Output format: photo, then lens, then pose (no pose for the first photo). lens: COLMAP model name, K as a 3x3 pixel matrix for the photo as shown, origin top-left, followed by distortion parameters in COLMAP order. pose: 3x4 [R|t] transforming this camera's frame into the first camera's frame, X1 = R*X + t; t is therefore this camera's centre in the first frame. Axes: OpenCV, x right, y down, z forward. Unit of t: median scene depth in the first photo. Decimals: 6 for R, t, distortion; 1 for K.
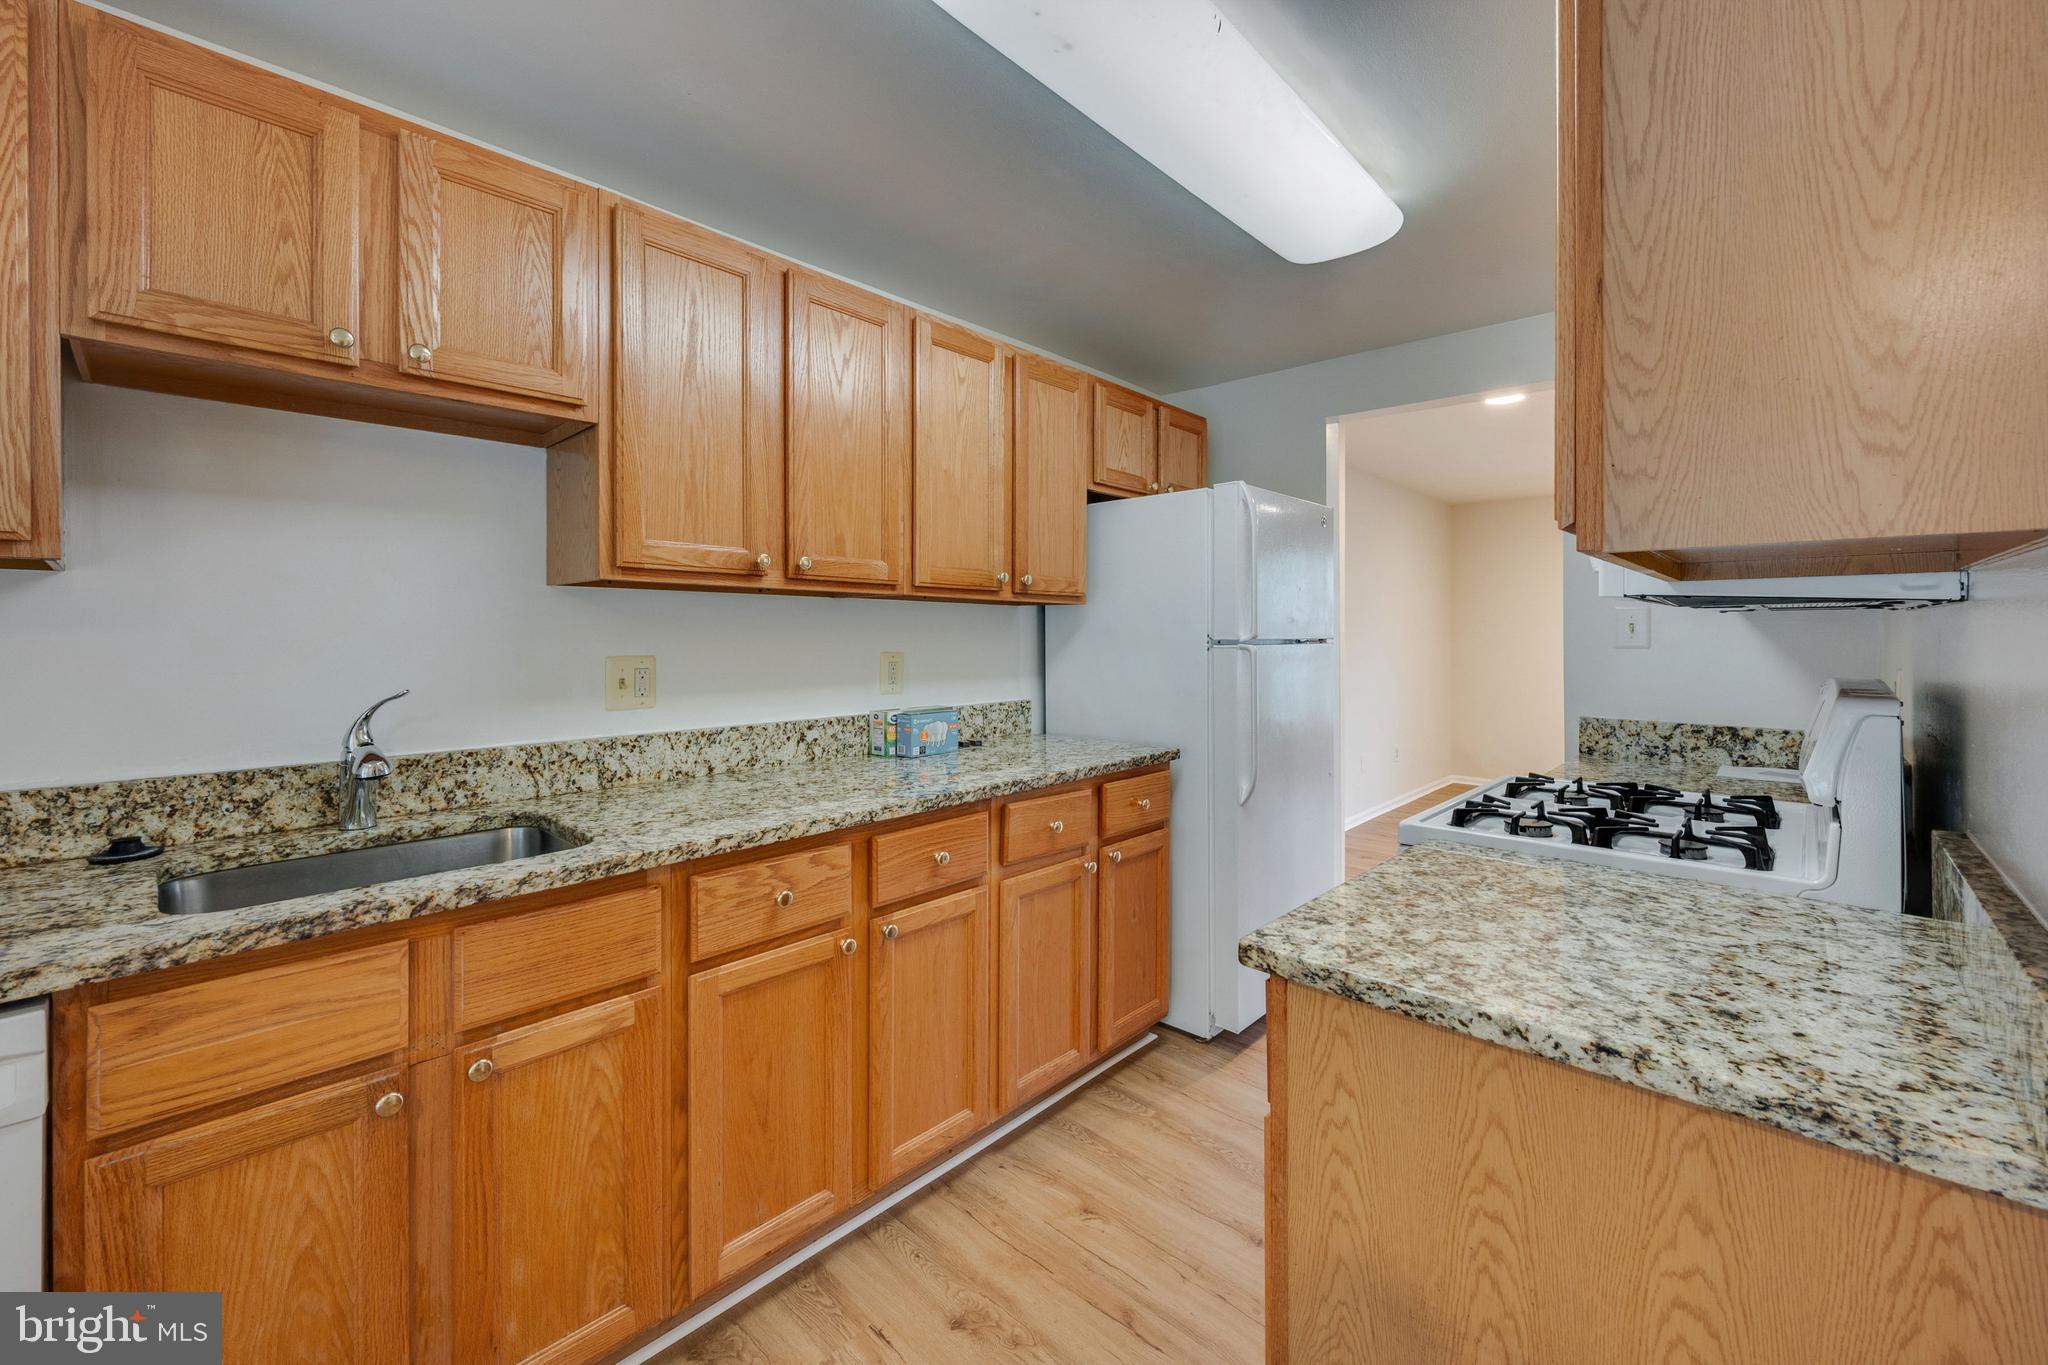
lens RADIAL K [[827.8, 0, 1013.9], [0, 827.8, 632.6], [0, 0, 1]] dist [0.000971, 0.000081]
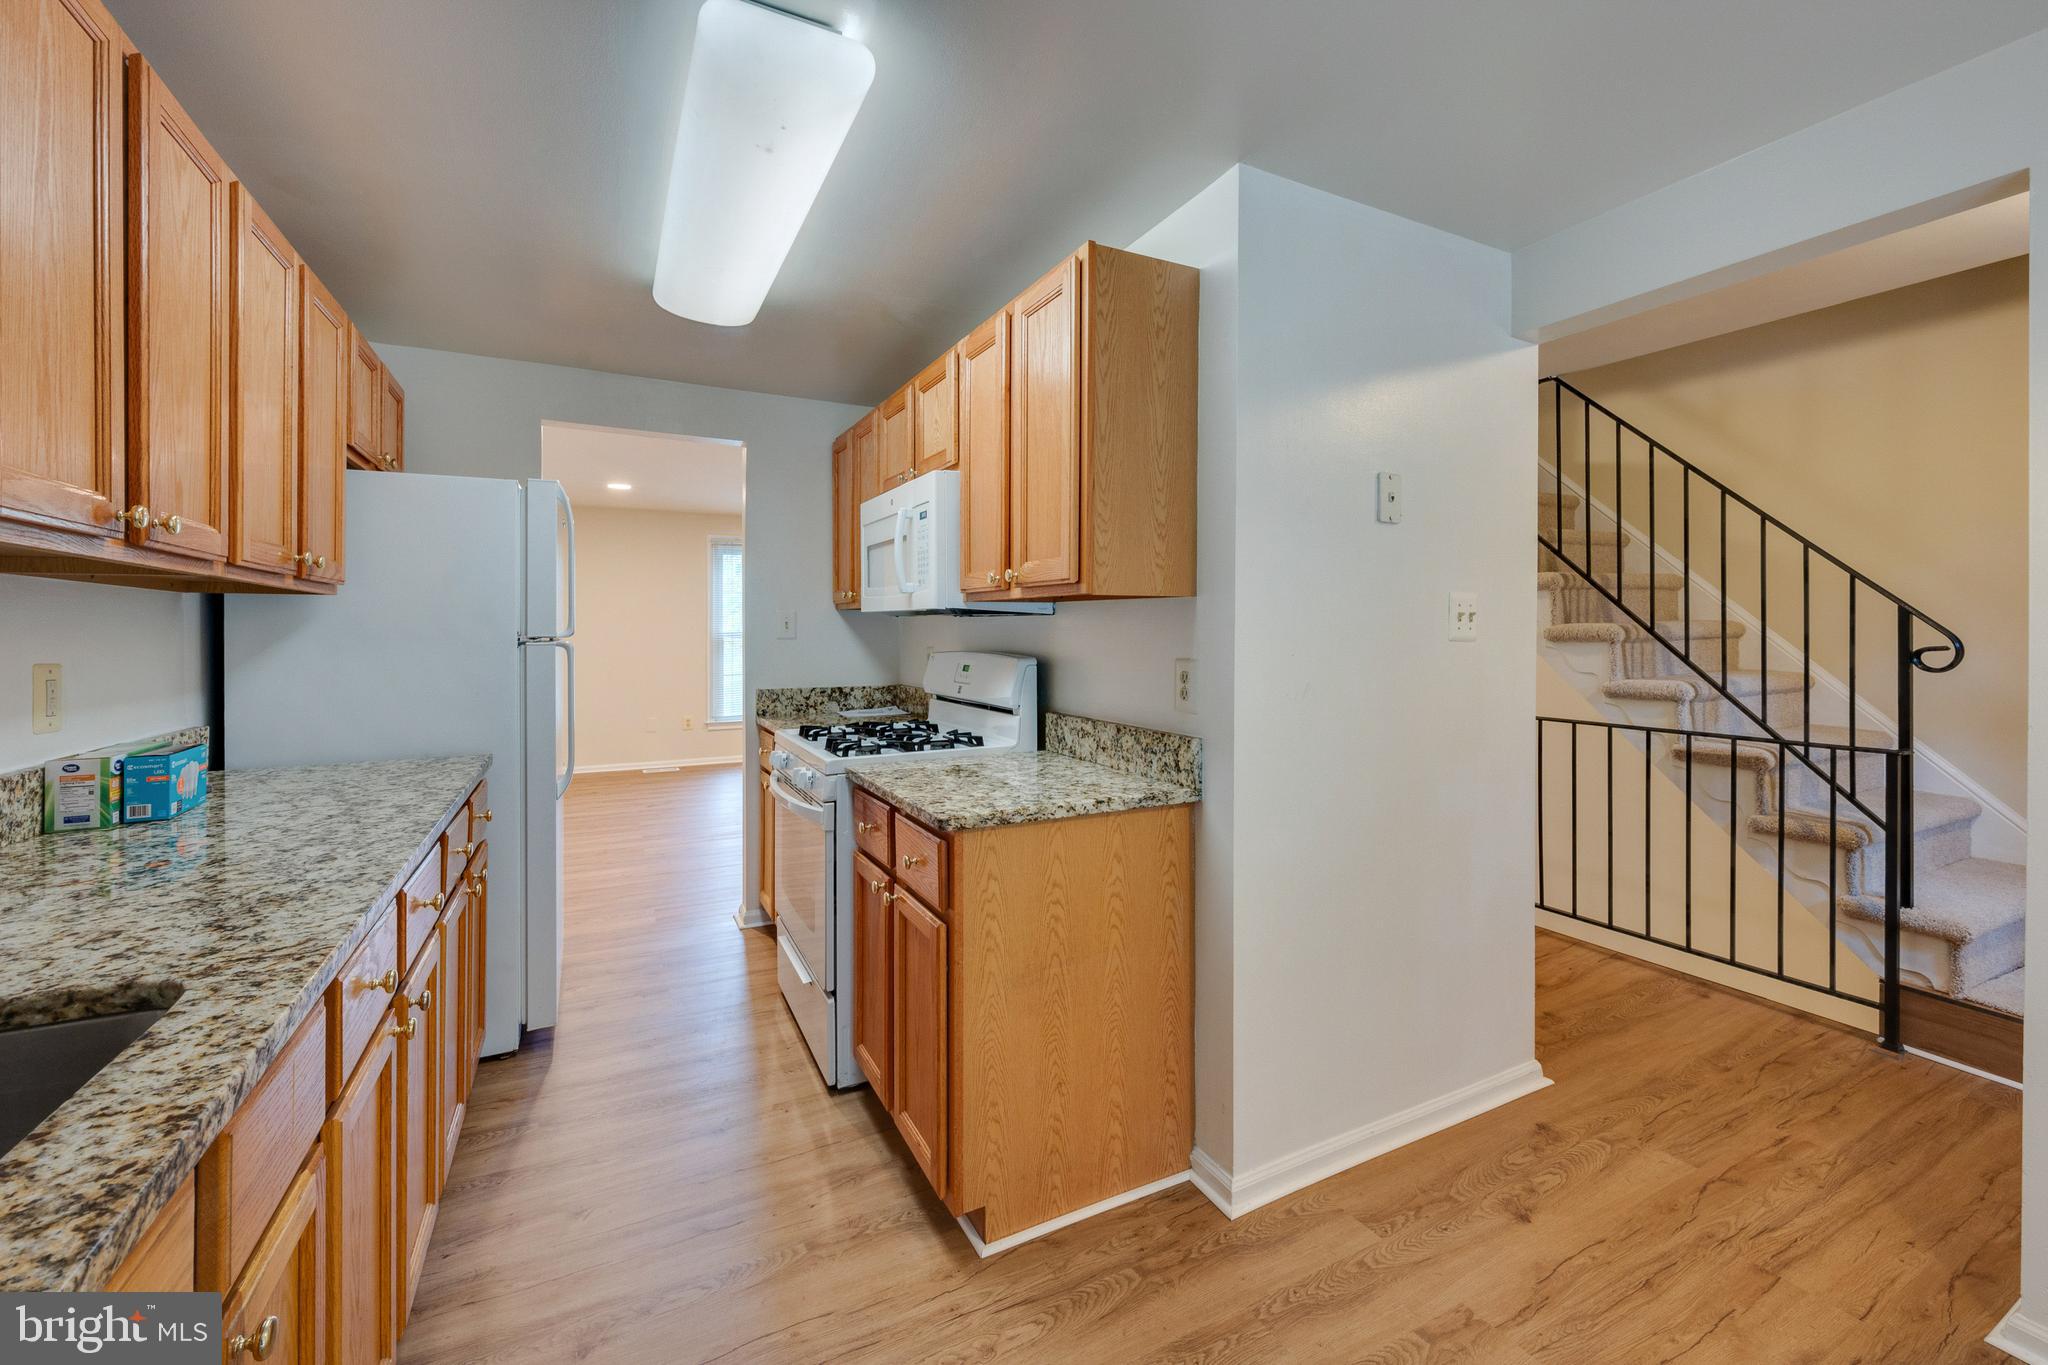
lens RADIAL K [[827.8, 0, 1013.9], [0, 827.8, 632.6], [0, 0, 1]] dist [0.000971, 0.000081]
pose [[0.339345, -0.006628, 0.940639, -0.605526], [0.002633, 0.999978, 0.006096, -0.001277], [-0.940658, 0.000408, 0.339355, 0.156455]]
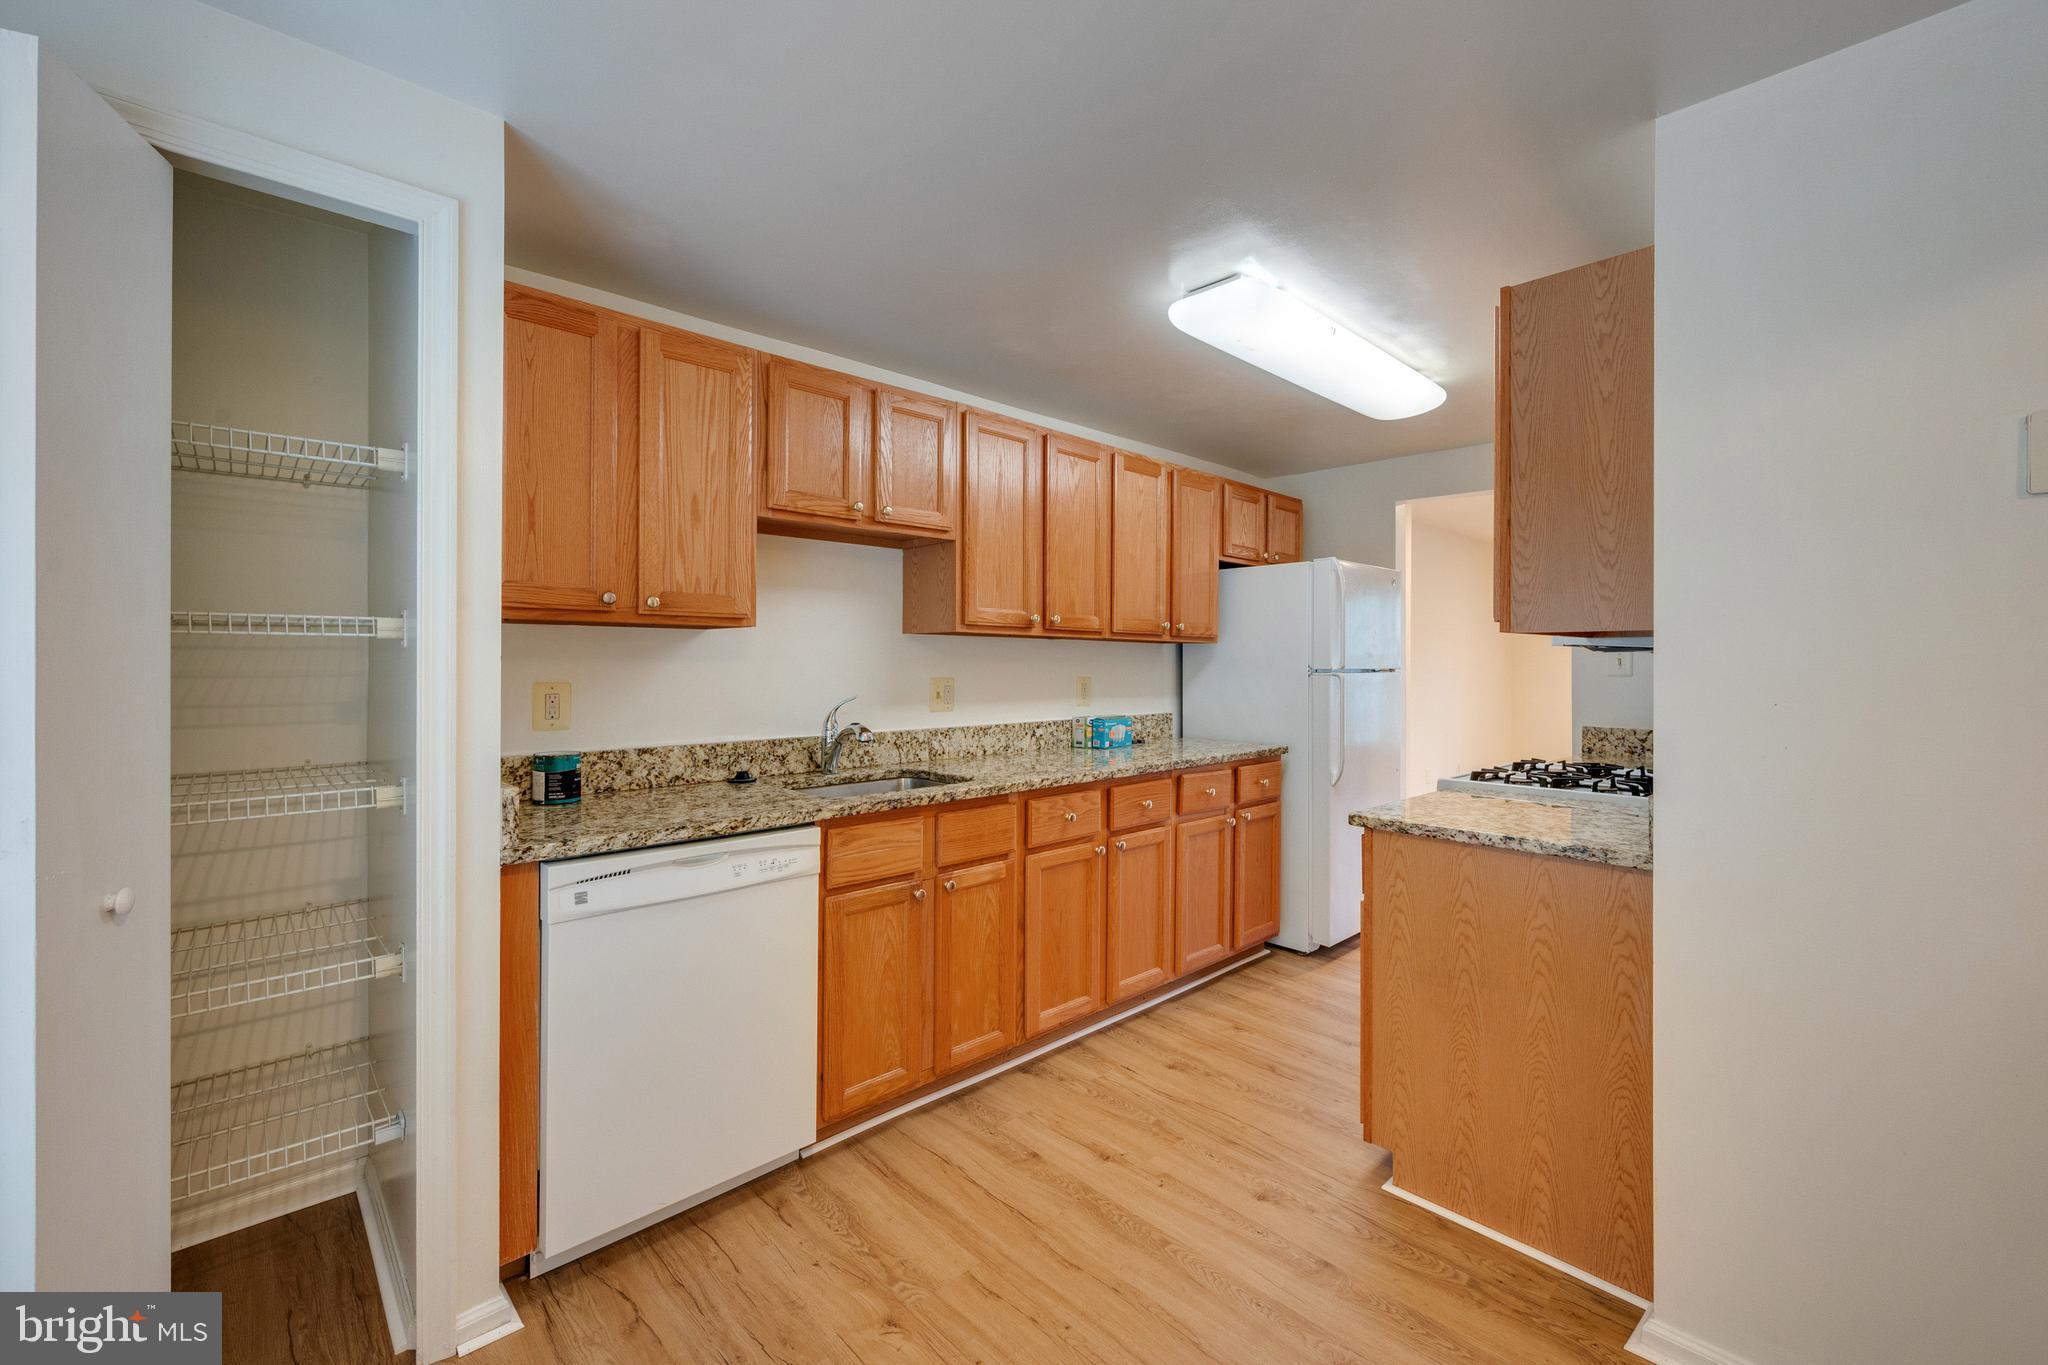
lens RADIAL K [[840.6, 0, 1022.6], [0, 840.6, 662.4], [0, 0, 1]] dist [-0.001101, -0.000225]
pose [[0.998241, 0.003978, -0.059151, -0.210542], [-0.003913, 0.999992, 0.001228, -0.003311], [0.059155, -0.000994, 0.998248, -0.574676]]
